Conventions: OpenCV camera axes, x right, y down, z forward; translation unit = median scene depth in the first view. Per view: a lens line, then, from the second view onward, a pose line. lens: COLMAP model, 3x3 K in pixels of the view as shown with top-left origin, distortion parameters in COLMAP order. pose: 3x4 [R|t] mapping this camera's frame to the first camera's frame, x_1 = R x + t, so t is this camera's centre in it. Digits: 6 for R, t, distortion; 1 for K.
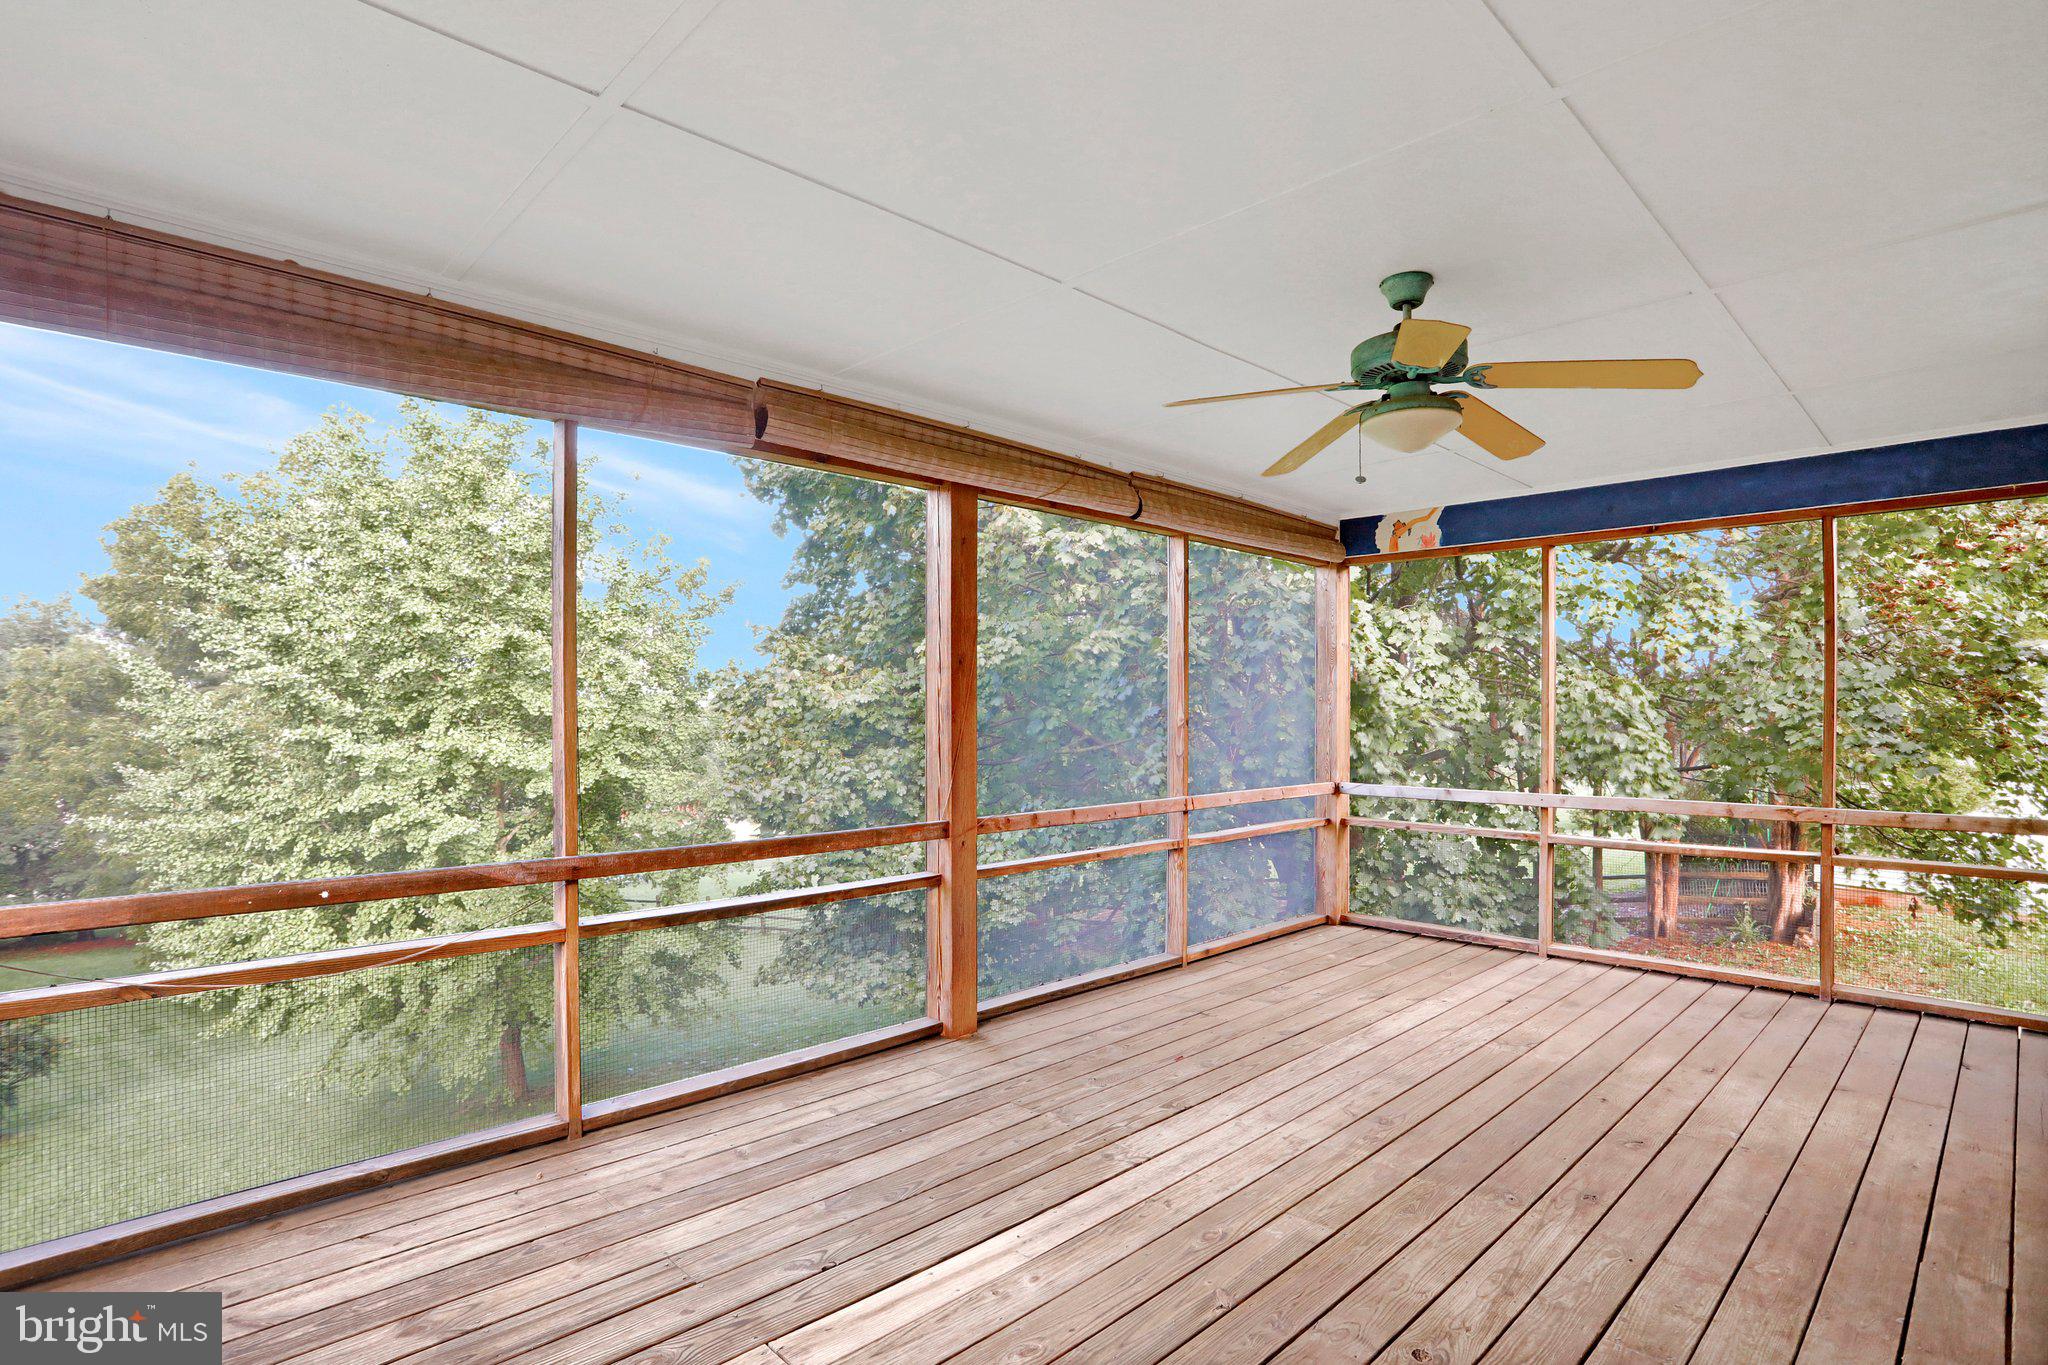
lens RADIAL K [[1016.8, 0, 1009.5], [0, 1016.8, 688.3], [0, 0, 1]] dist [-0.049847, 0.001116]
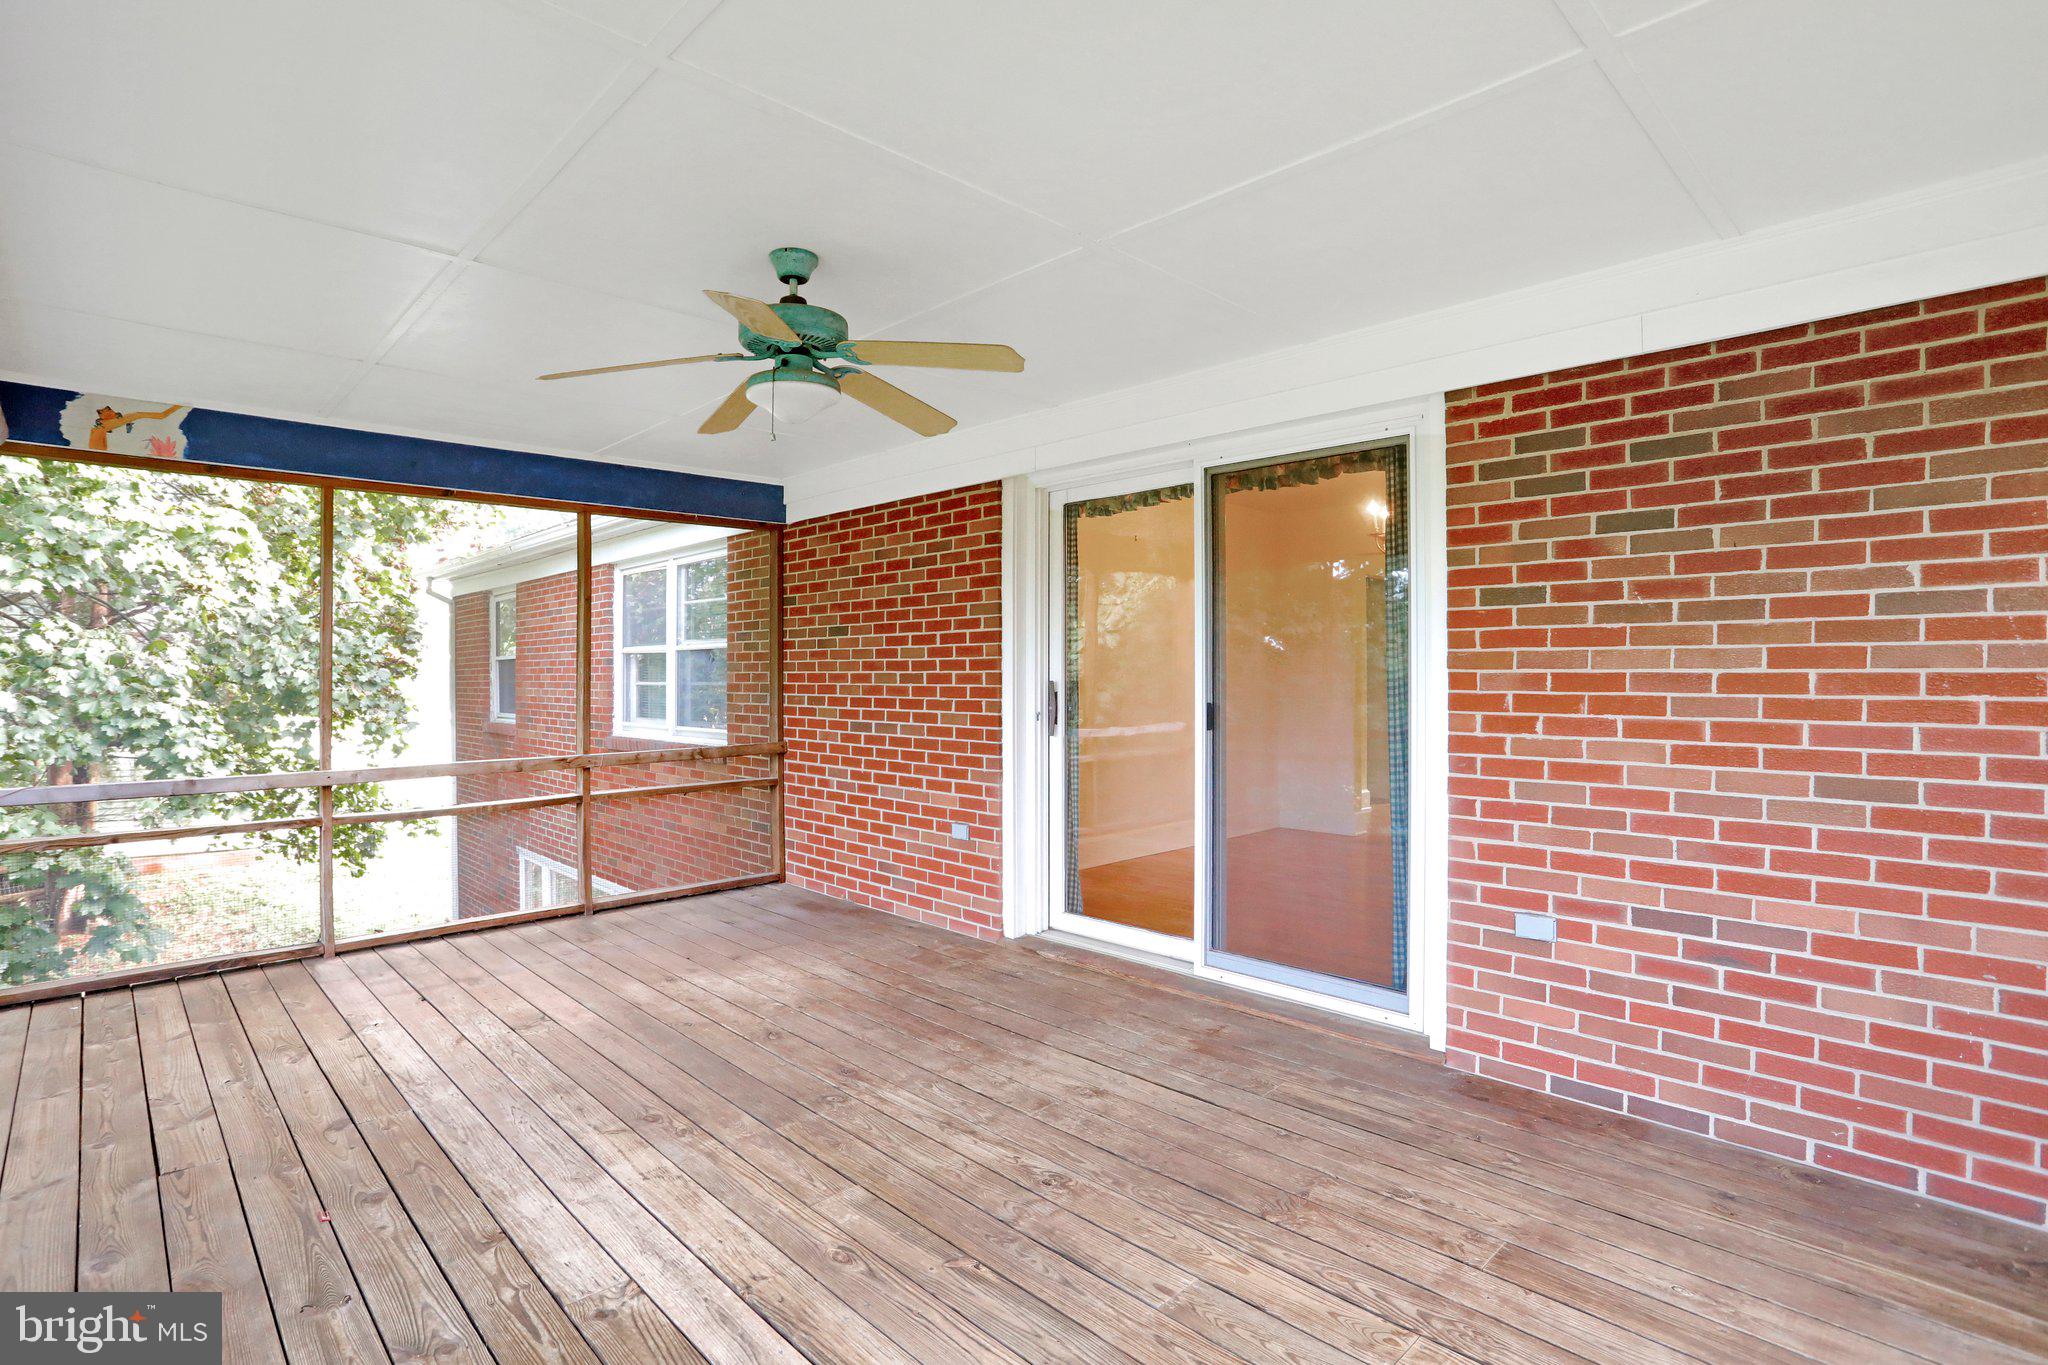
lens RADIAL K [[1016.8, 0, 1009.5], [0, 1016.8, 688.3], [0, 0, 1]] dist [-0.049847, 0.001116]
pose [[0.003738, -0.023163, 0.999725, -0.391135], [-0.009008, 0.999690, 0.023196, 0.010314], [-0.999952, -0.009092, 0.003528, 0.492210]]
